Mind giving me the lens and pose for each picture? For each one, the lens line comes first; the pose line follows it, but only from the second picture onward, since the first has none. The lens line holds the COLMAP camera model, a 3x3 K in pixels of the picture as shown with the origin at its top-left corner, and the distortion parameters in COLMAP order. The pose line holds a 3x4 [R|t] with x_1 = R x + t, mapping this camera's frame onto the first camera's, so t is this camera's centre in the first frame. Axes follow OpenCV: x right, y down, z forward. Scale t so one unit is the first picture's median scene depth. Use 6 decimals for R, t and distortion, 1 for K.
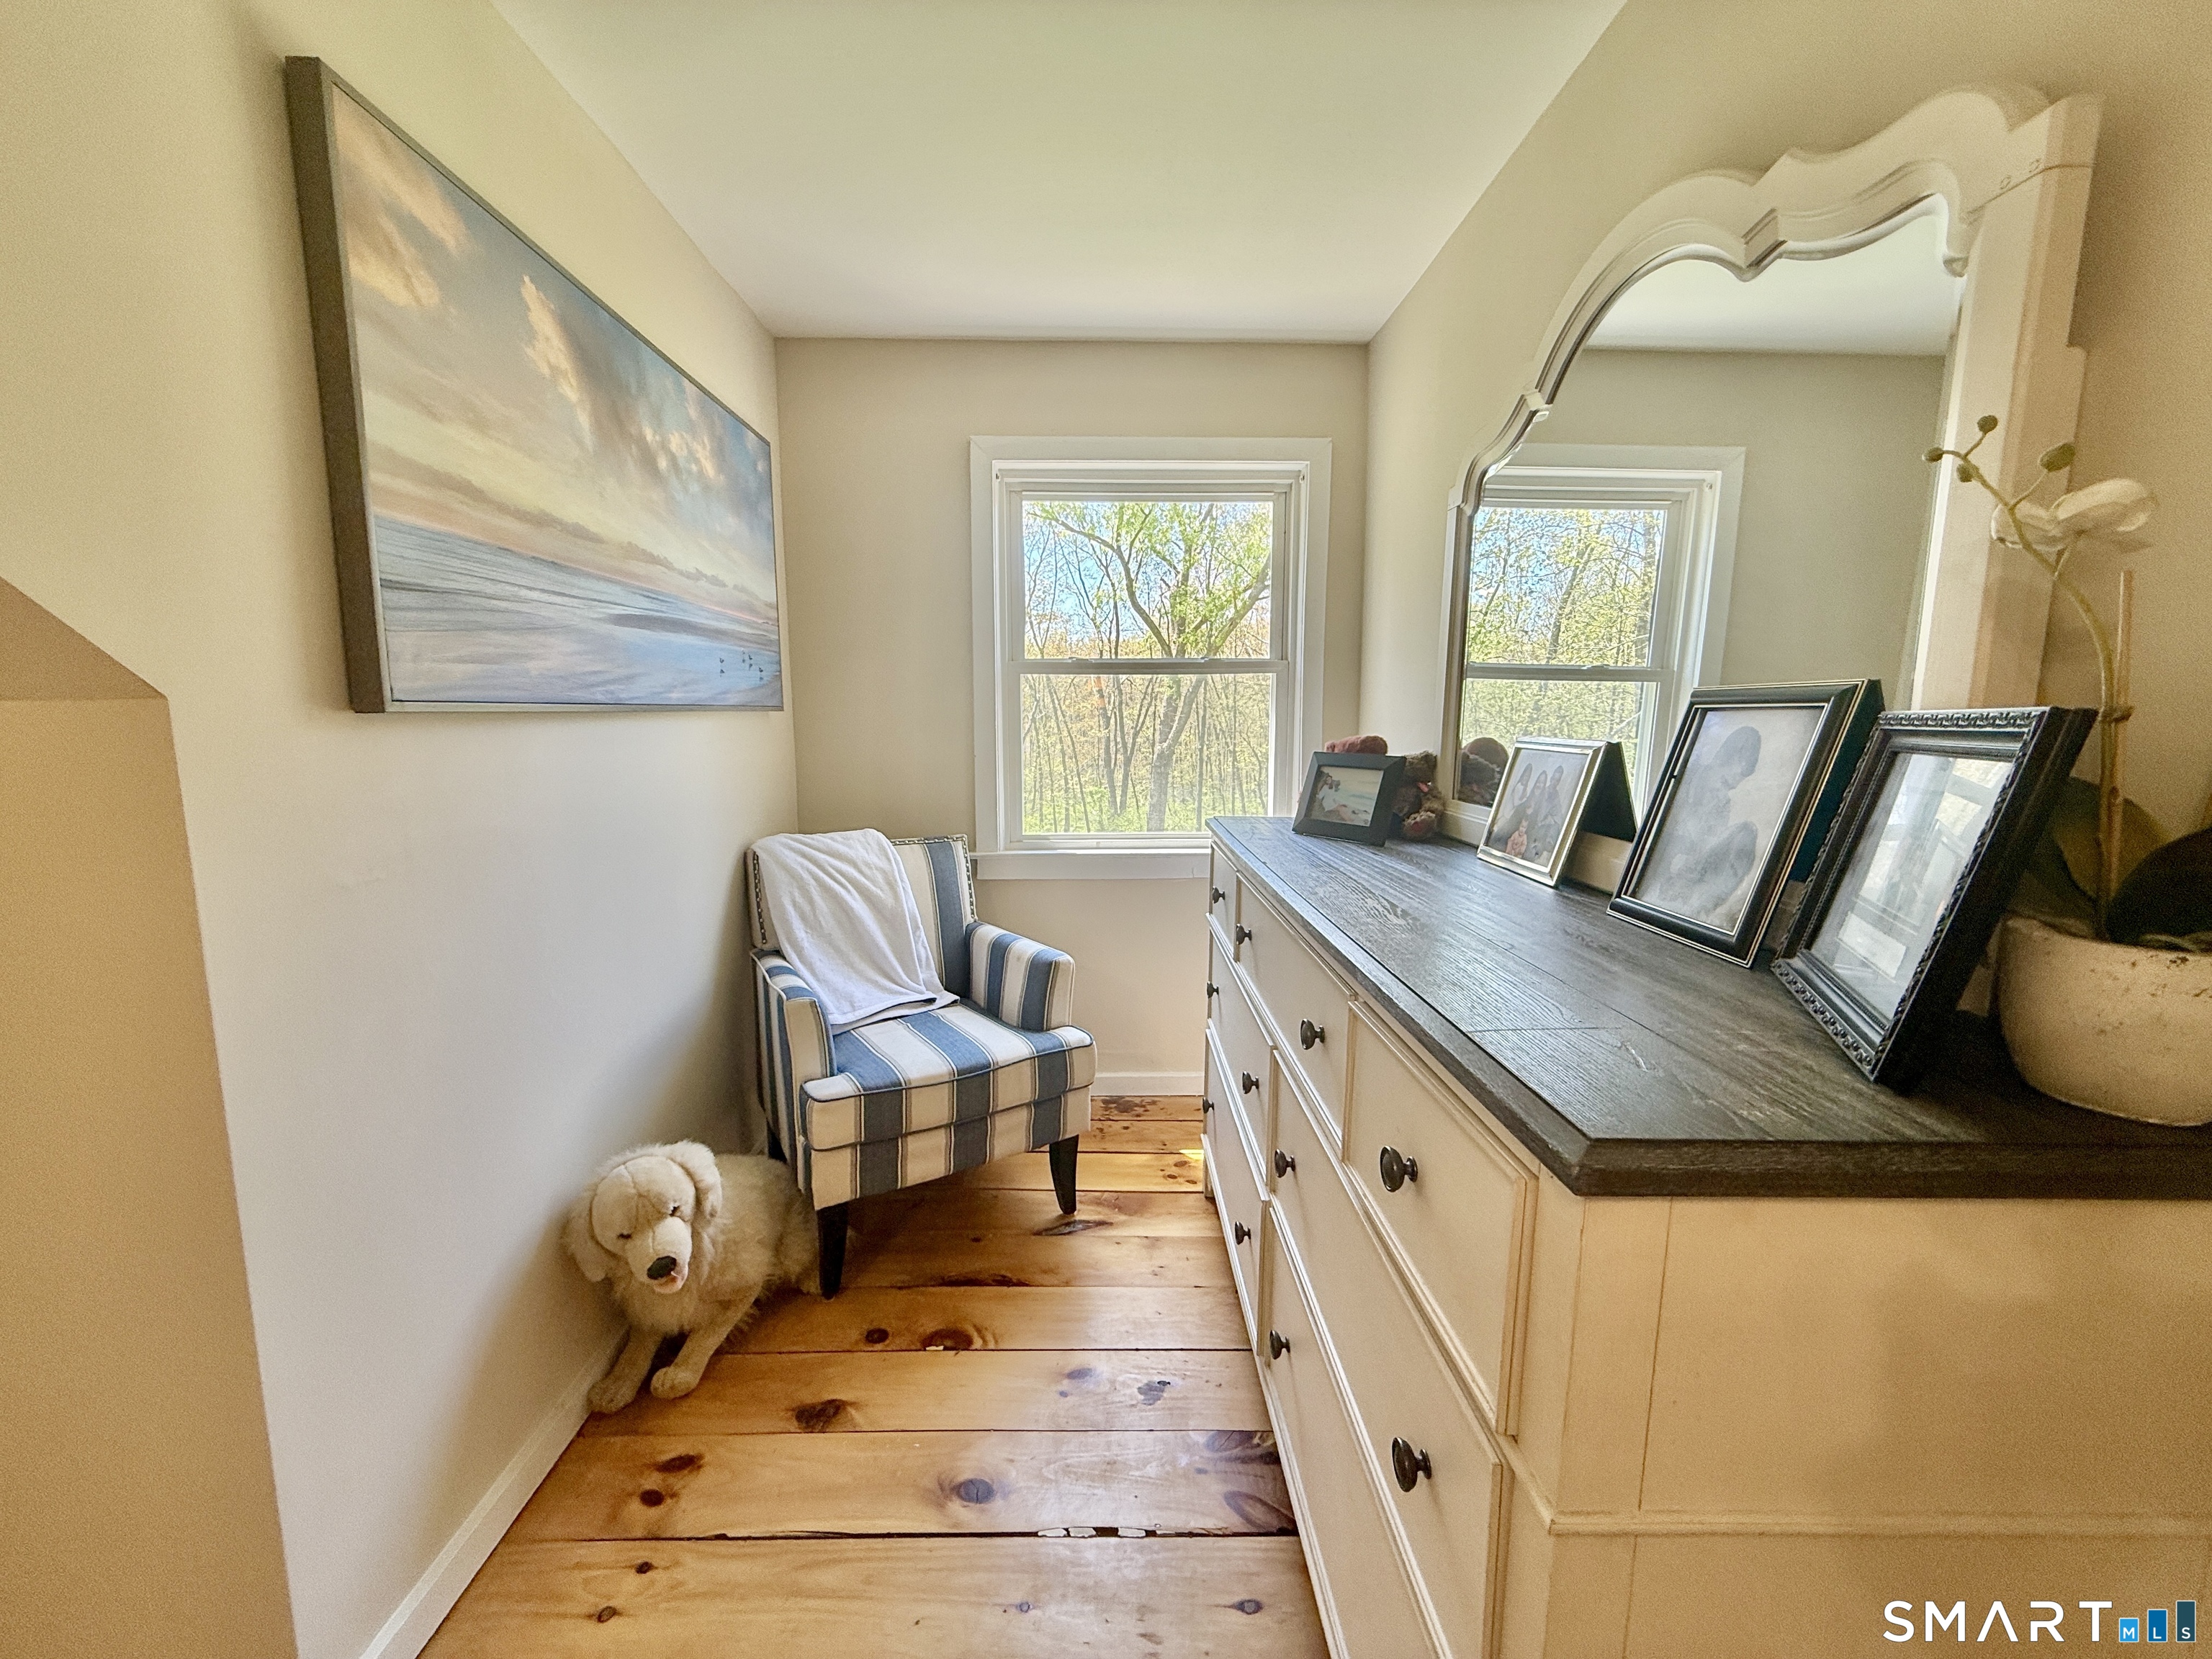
lens RADIAL K [[878.7, 0, 1102.6], [0, 878.7, 834.8], [0, 0, 1]] dist [0.000168, -0.000475]
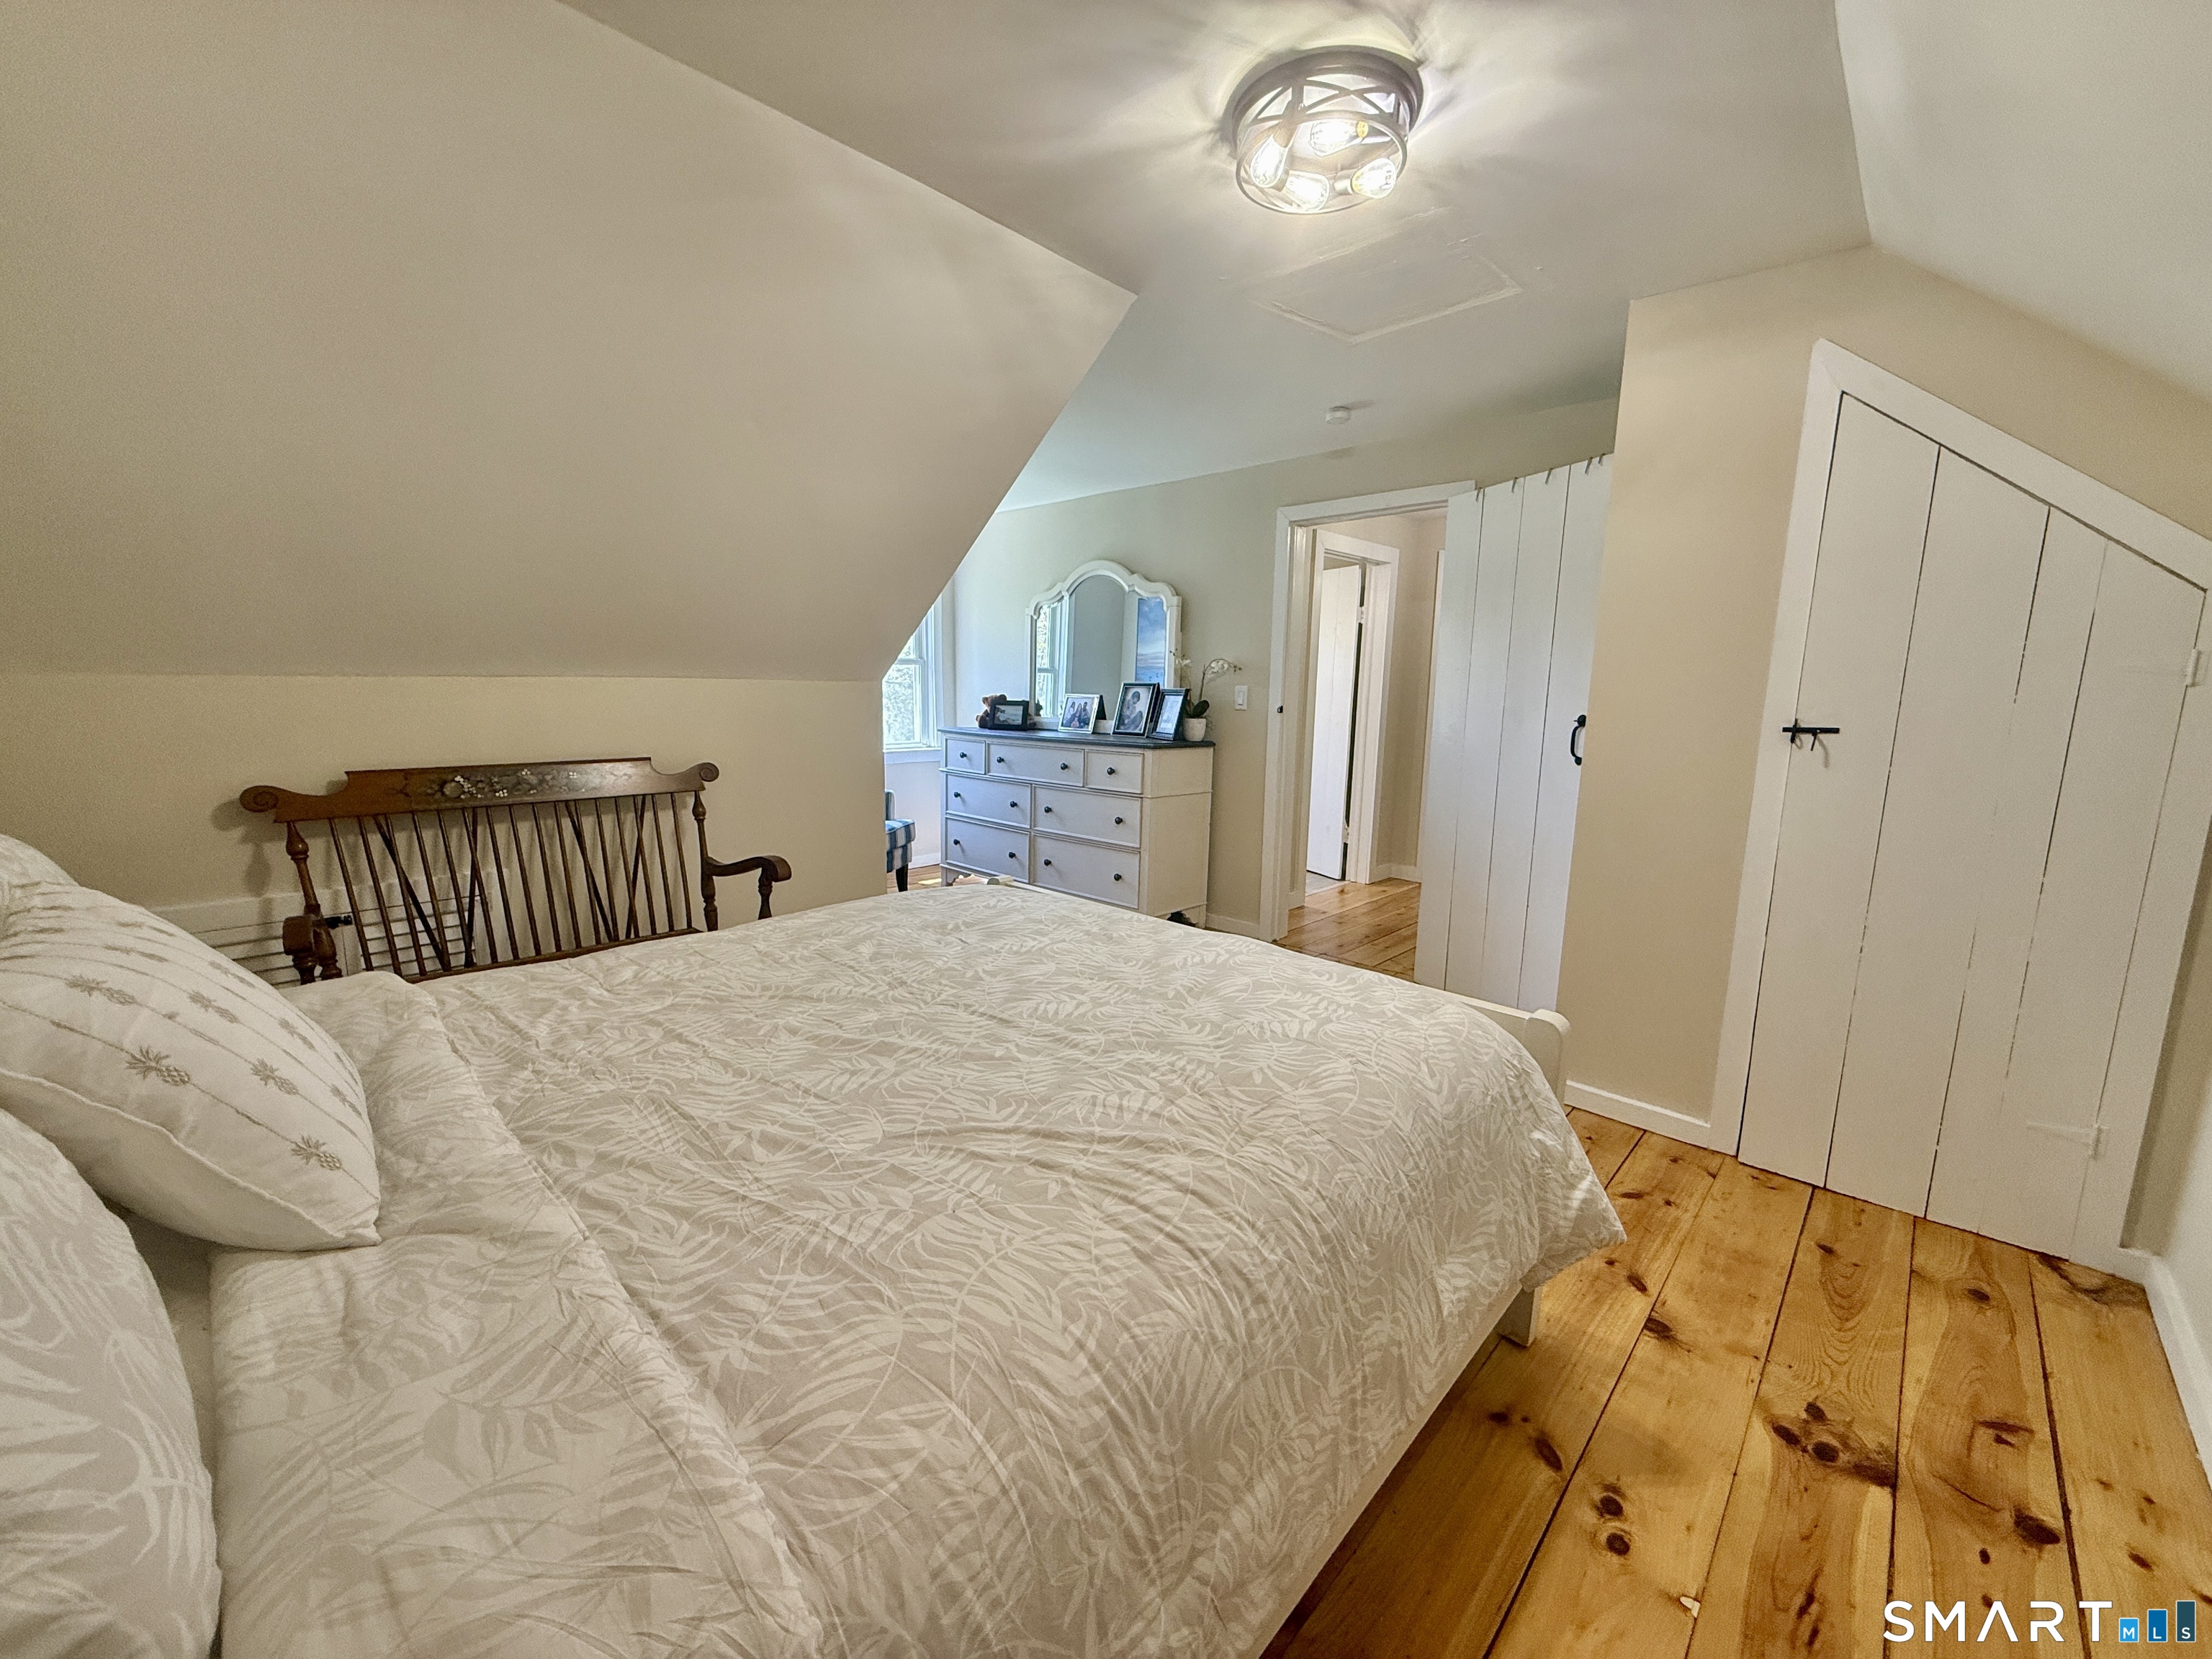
lens RADIAL K [[878.7, 0, 1103.1], [0, 878.7, 825.7], [0, 0, 1]] dist [0.000168, -0.000475]
pose [[0.695375, -0.109114, 0.710315, -3.919888], [0.083561, 0.993978, 0.070885, 0.341132], [-0.713772, 0.010063, 0.700305, -3.015525]]
